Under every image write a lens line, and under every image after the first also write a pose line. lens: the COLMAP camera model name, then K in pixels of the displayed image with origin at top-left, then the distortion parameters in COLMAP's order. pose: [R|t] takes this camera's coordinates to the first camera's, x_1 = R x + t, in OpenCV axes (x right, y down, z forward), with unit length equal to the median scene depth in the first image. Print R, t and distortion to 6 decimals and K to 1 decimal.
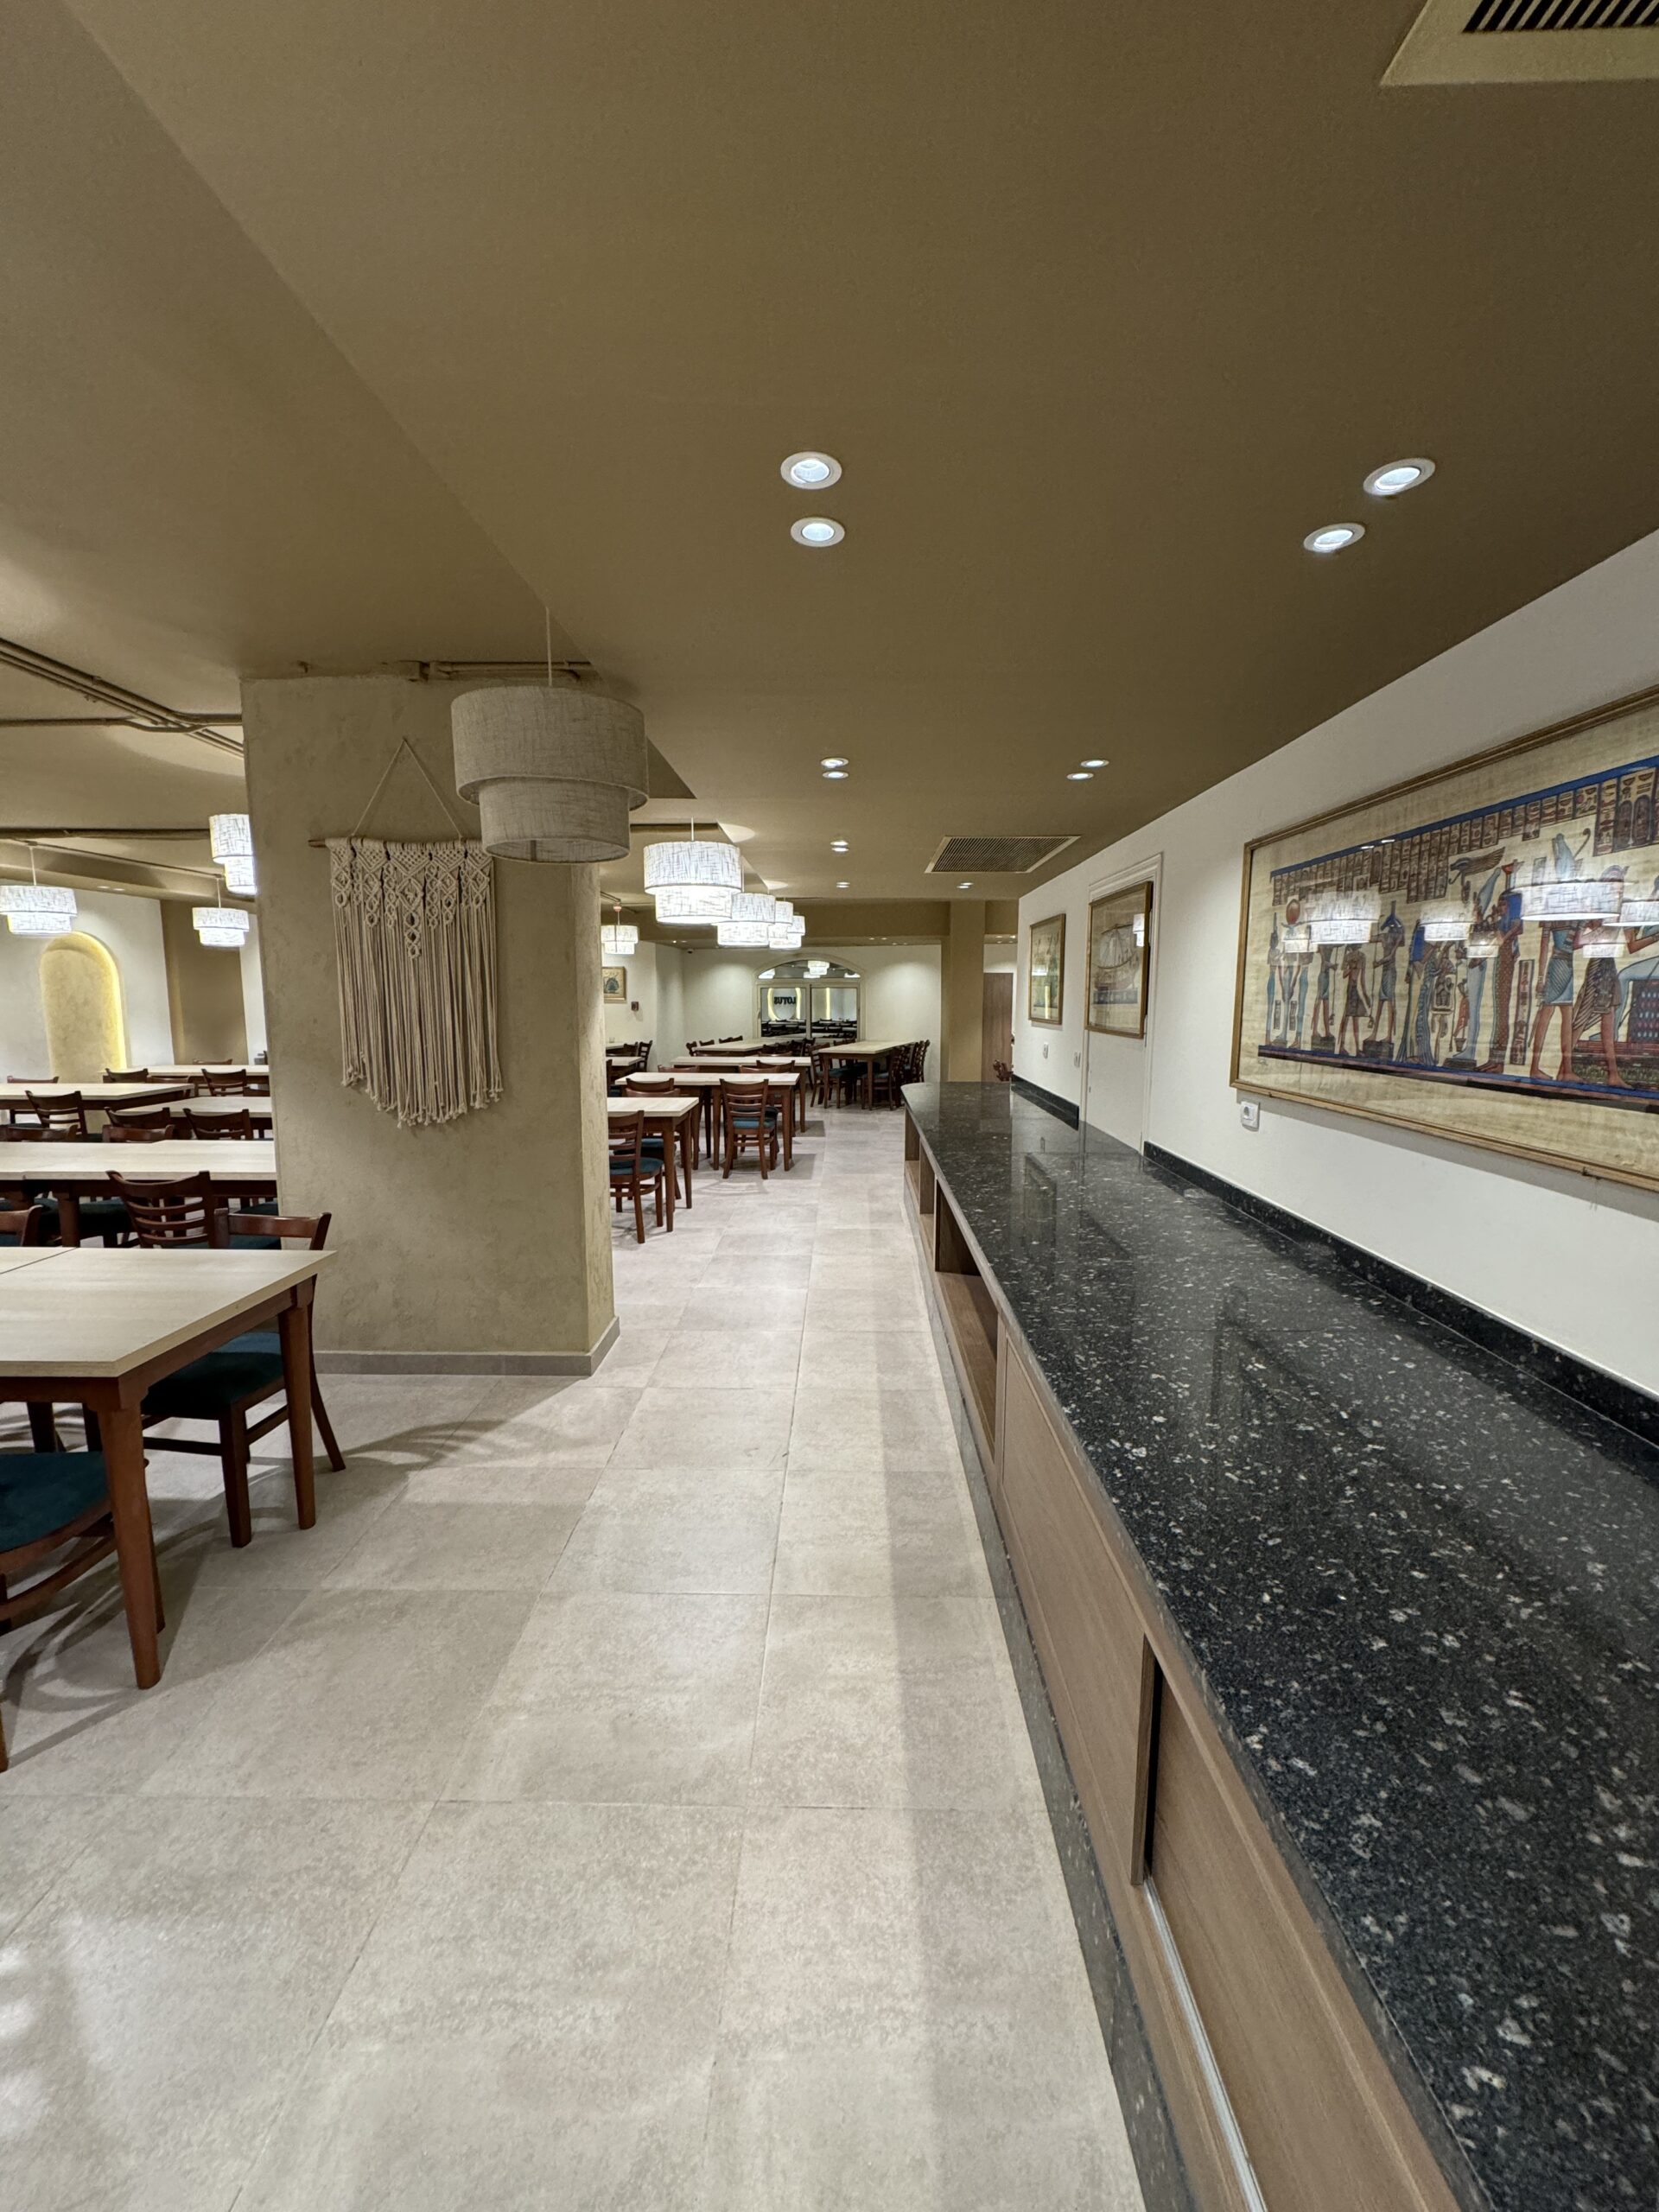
lens RADIAL K [[868.7, 0, 830.7], [0, 868.7, 1107.8], [0, 0, 1]] dist [-0.000882, 0.000362]
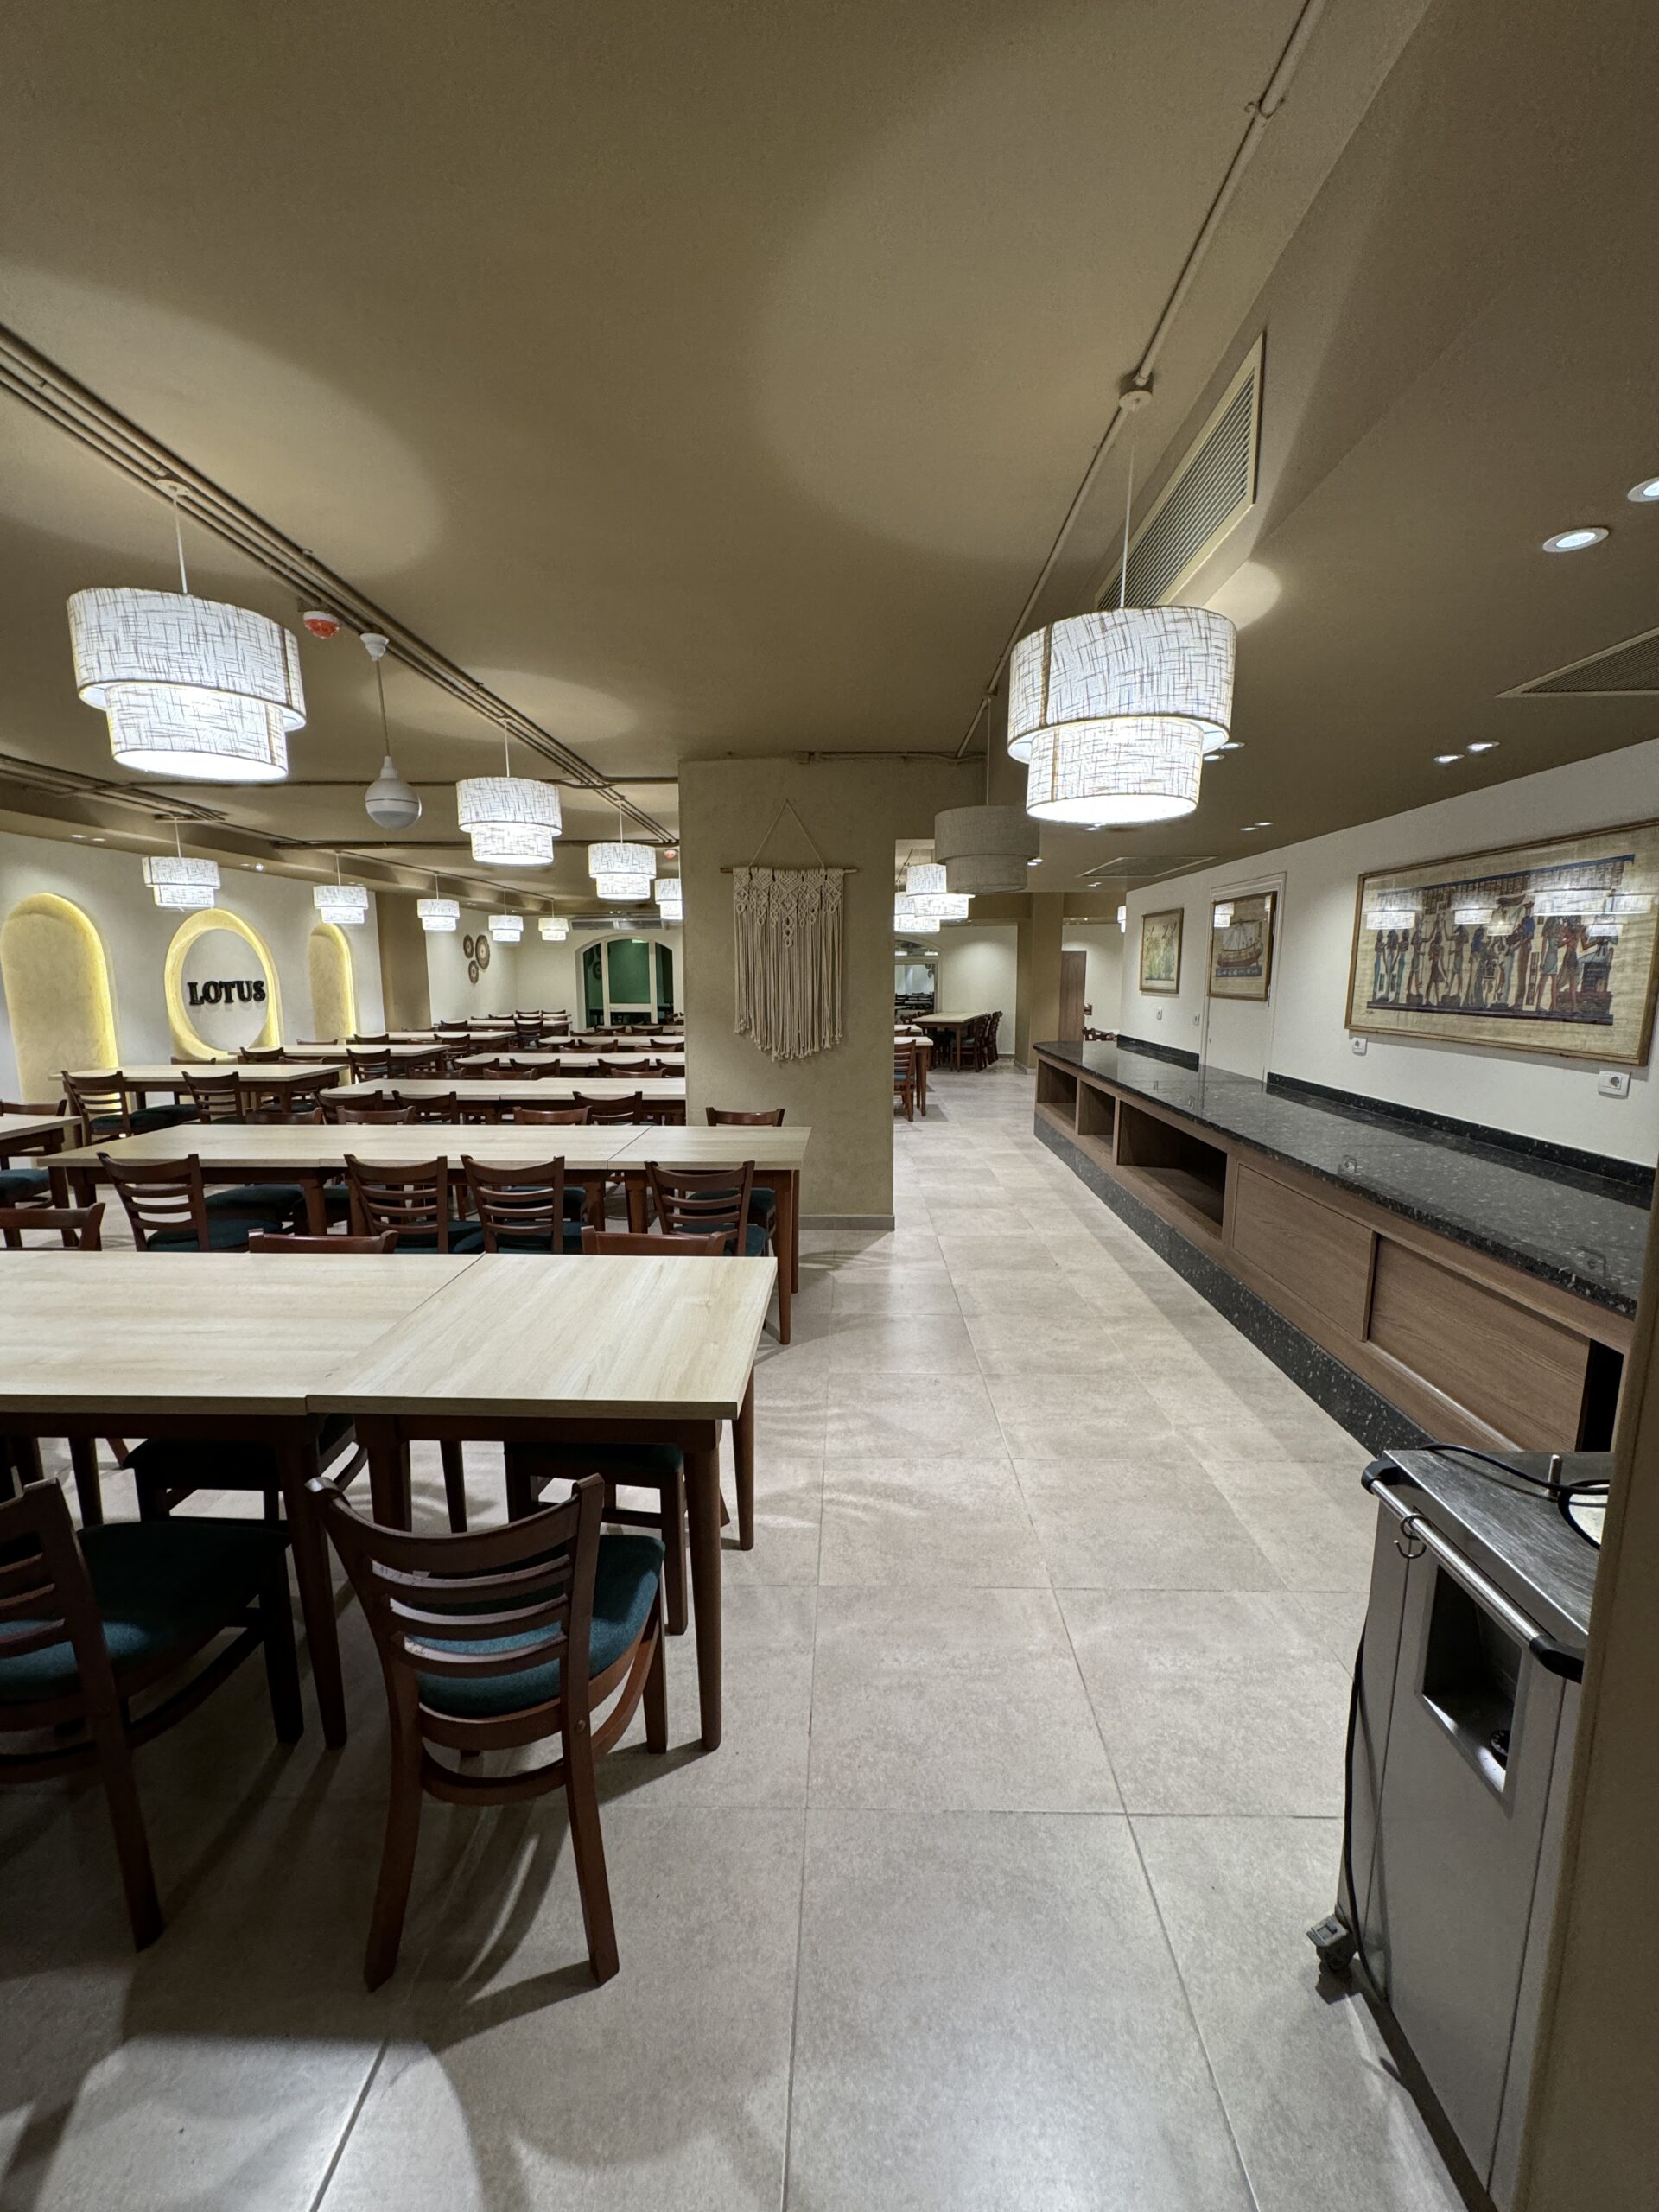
lens RADIAL K [[868.7, 0, 831.8], [0, 868.7, 1109.7], [0, 0, 1]] dist [-0.000882, 0.000362]
pose [[0.999986, -0.002059, -0.004932, -0.528504], [0.002200, 0.999587, 0.028647, 0.085474], [0.004871, -0.028657, 0.999577, -0.663876]]
